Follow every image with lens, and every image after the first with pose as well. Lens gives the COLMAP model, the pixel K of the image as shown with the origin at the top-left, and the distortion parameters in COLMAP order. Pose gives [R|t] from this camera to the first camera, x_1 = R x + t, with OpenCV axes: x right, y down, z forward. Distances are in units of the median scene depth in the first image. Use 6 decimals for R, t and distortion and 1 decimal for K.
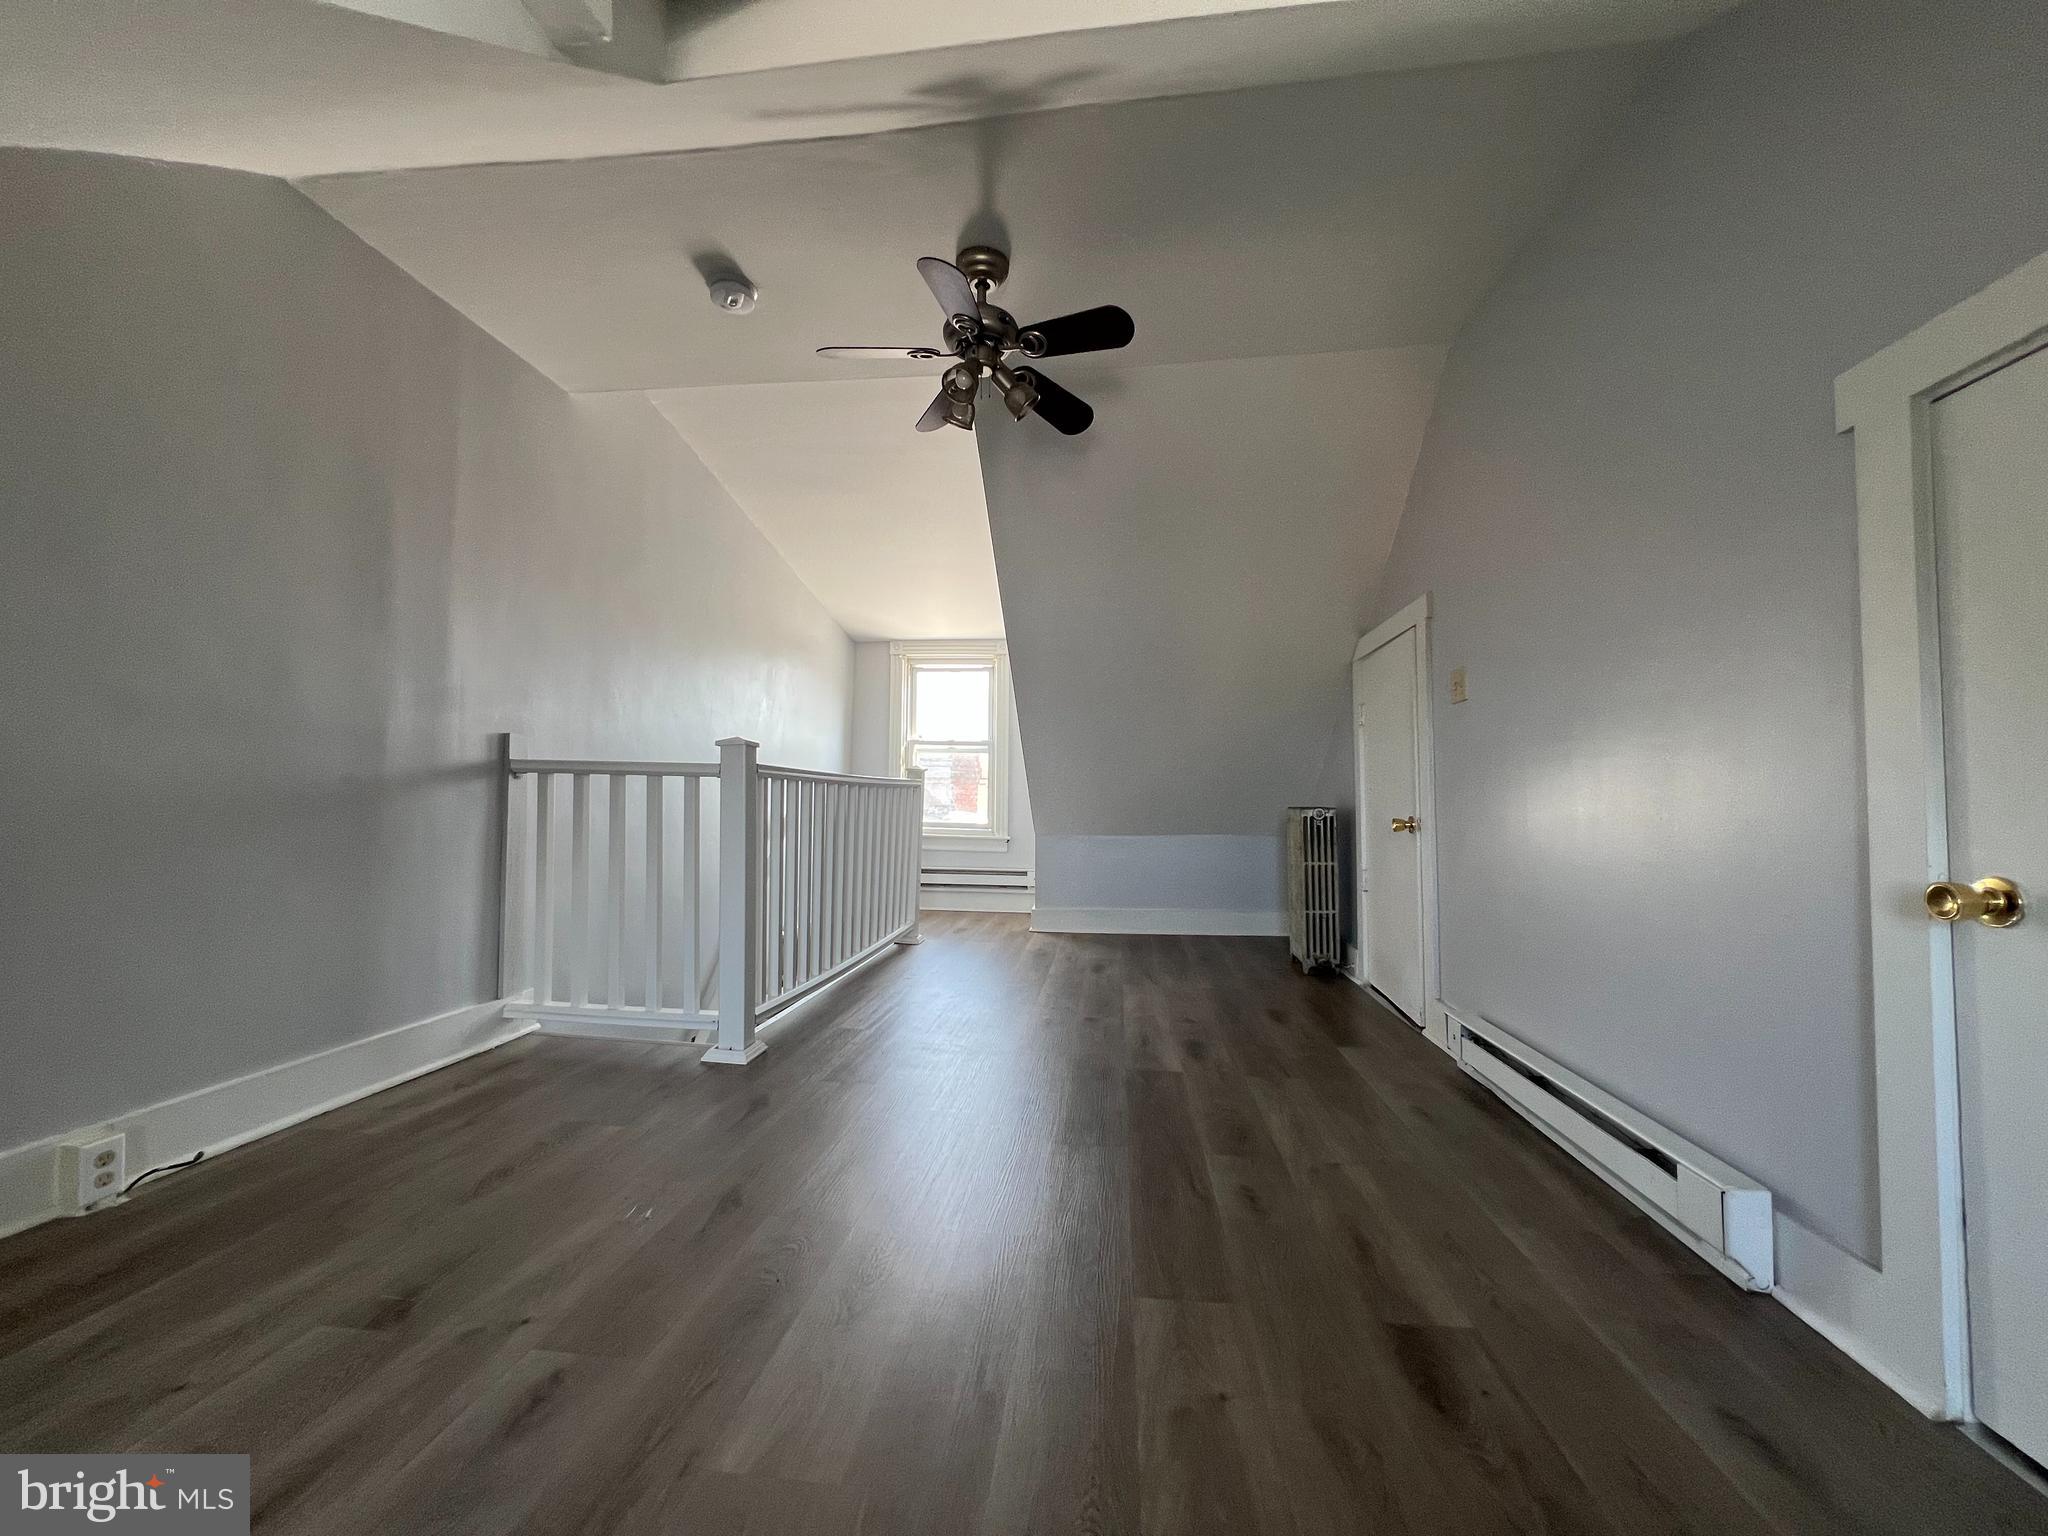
lens RADIAL K [[822.3, 0, 1028.9], [0, 822.3, 768.0], [0, 0, 1]] dist [0.001827, 0.000567]
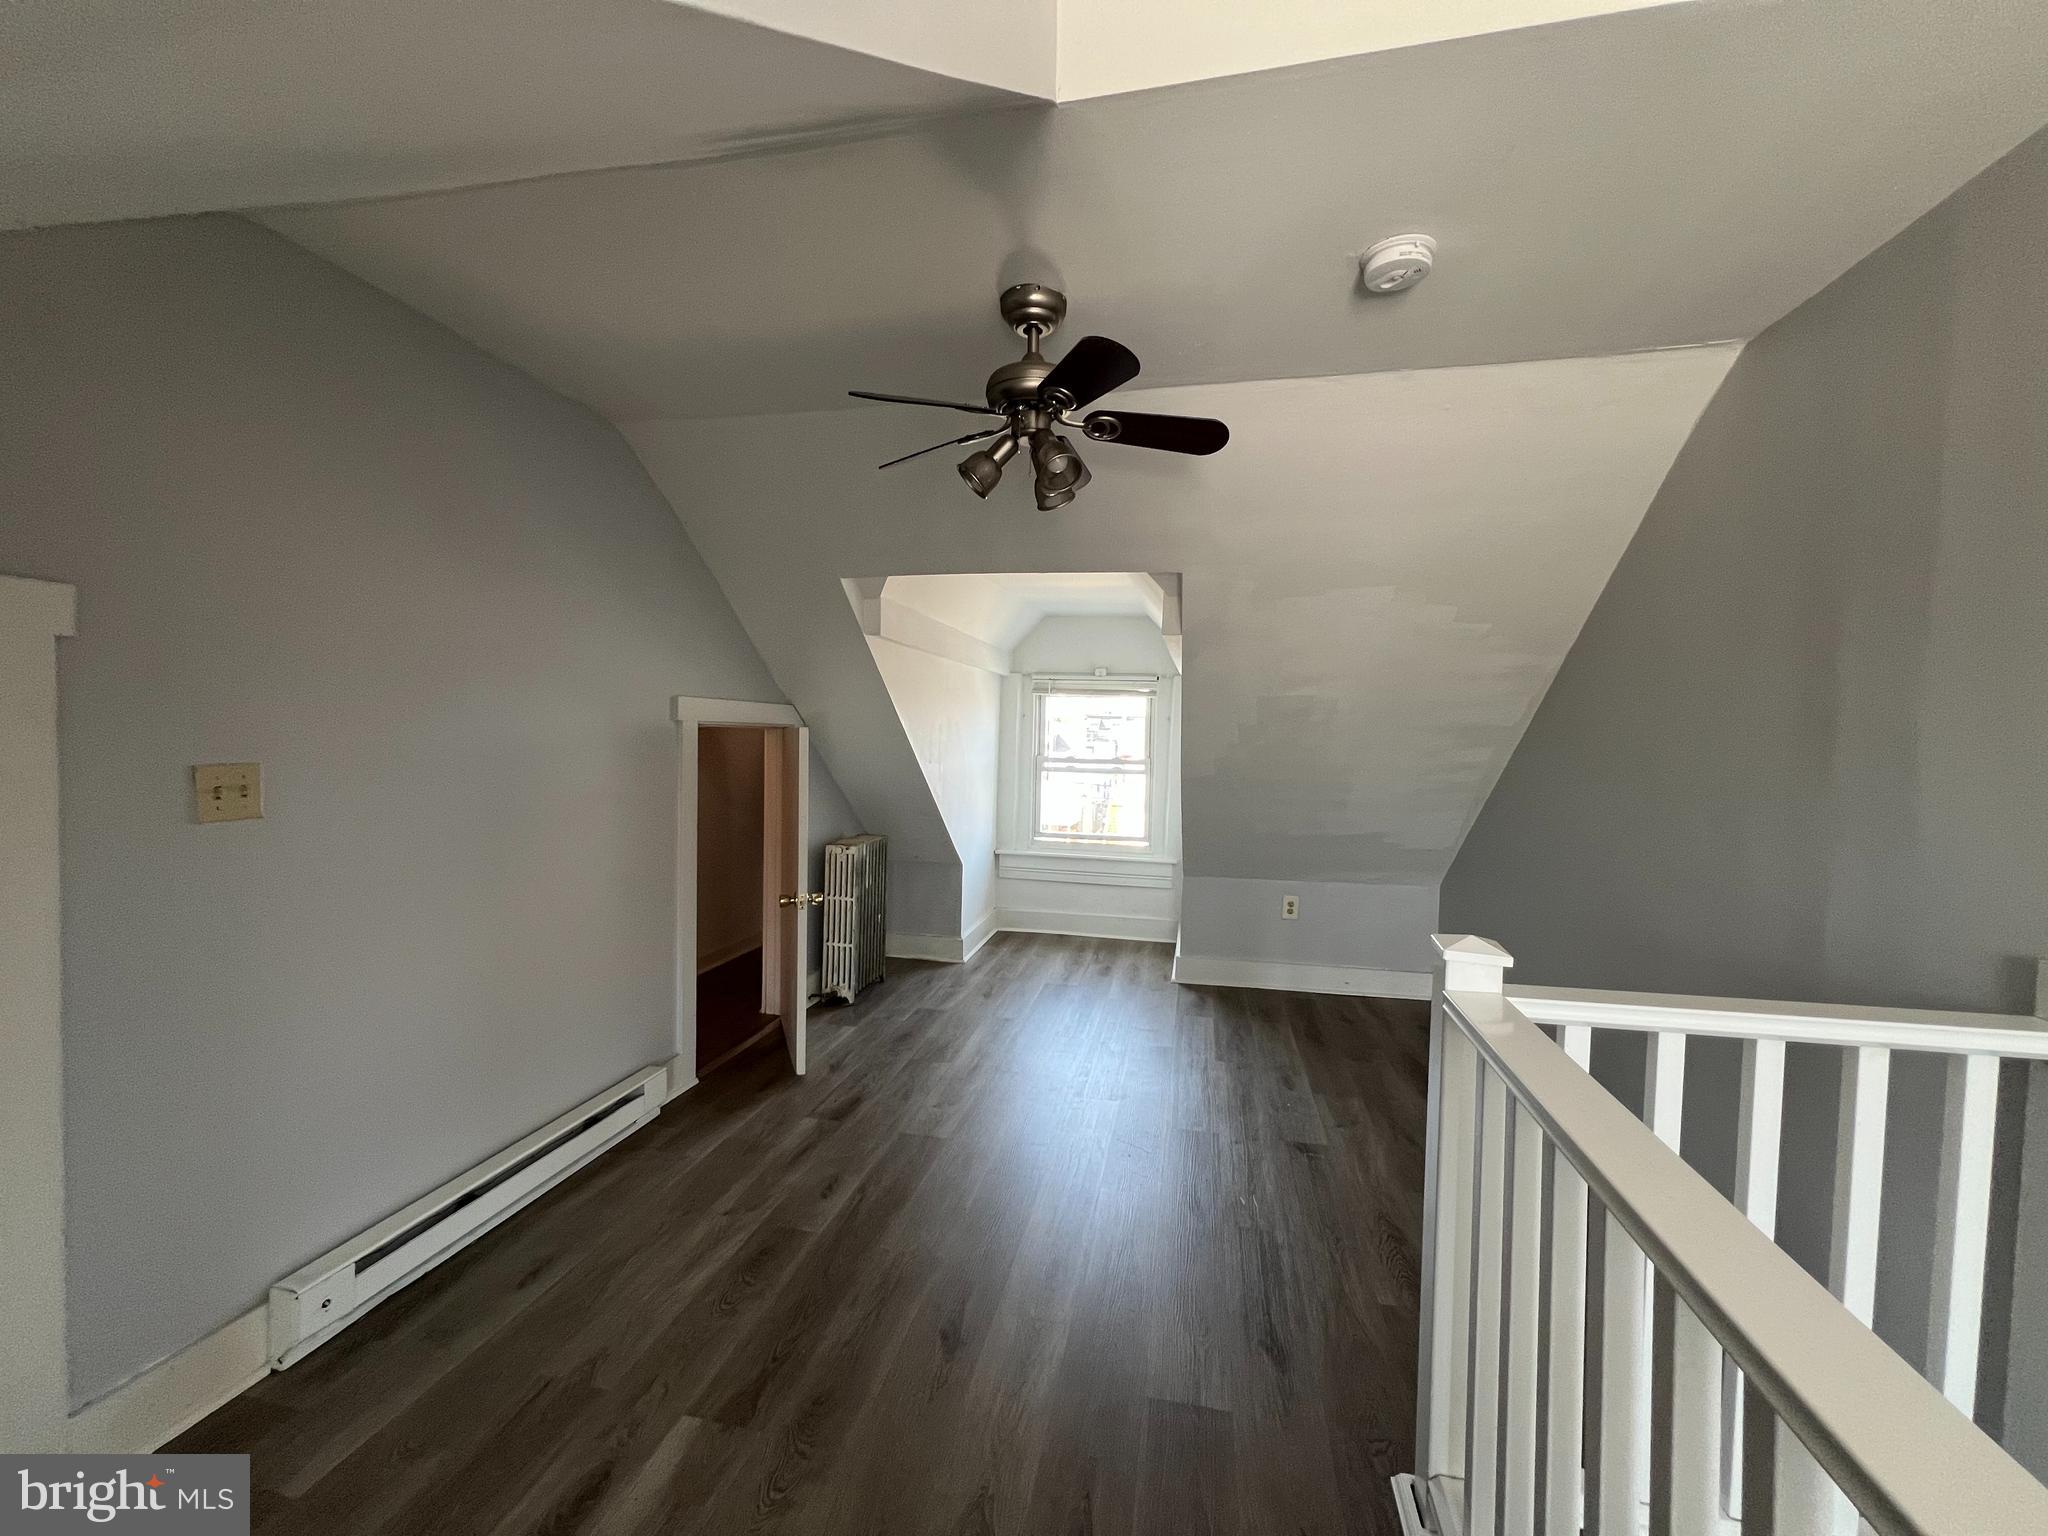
lens RADIAL K [[822.3, 0, 1030.1], [0, 822.3, 760.2], [0, 0, 1]] dist [0.001827, 0.000567]
pose [[-0.994178, -0.021927, 0.105497, -0.179736], [-0.022615, 0.999730, -0.005326, -0.186218], [-0.105352, -0.007681, -0.994405, 2.063217]]
